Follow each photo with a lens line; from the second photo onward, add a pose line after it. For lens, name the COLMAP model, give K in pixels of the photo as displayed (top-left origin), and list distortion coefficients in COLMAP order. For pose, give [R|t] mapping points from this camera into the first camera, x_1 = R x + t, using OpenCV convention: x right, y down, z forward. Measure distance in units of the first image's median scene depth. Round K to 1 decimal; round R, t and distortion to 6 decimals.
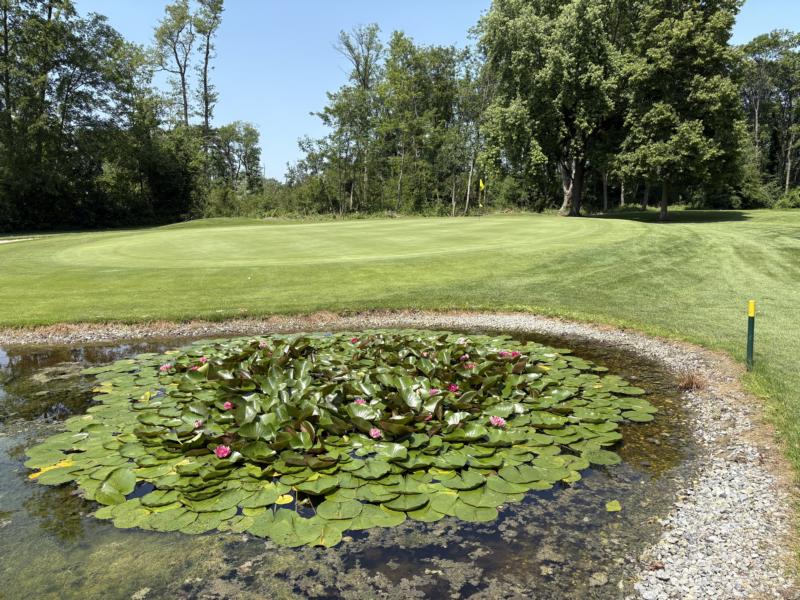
lens RADIAL K [[610.2, 0, 399.8], [0, 610.2, 301.0], [0, 0, 1]] dist [0.055676, -0.026064]
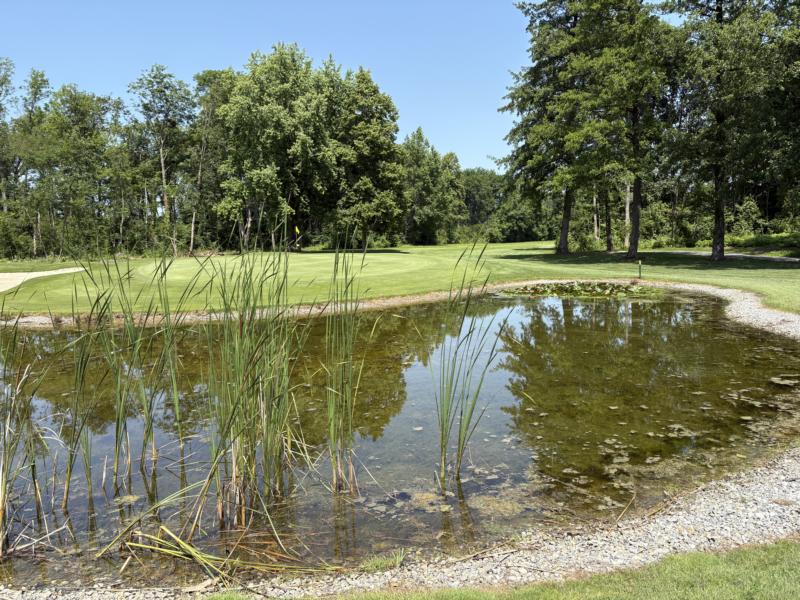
lens RADIAL K [[610.2, 0, 399.1], [0, 610.2, 300.1], [0, 0, 1]] dist [0.055676, -0.026064]
pose [[0.762691, -0.067362, 0.643245, -0.479327], [0.113935, 0.993001, -0.031103, 0.028872], [-0.636648, 0.097010, 0.765028, -0.148383]]
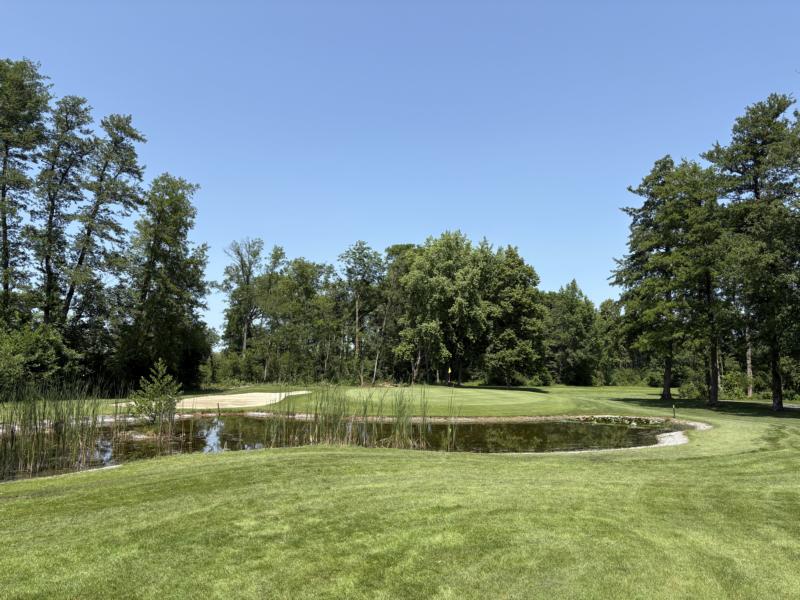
lens RADIAL K [[610.2, 0, 375.3], [0, 610.2, 308.3], [0, 0, 1]] dist [0.055676, -0.026064]
pose [[0.925777, 0.070443, 0.371448, -0.640667], [0.029047, 0.966332, -0.255653, 0.079365], [-0.376951, 0.247467, 0.892562, -0.511875]]
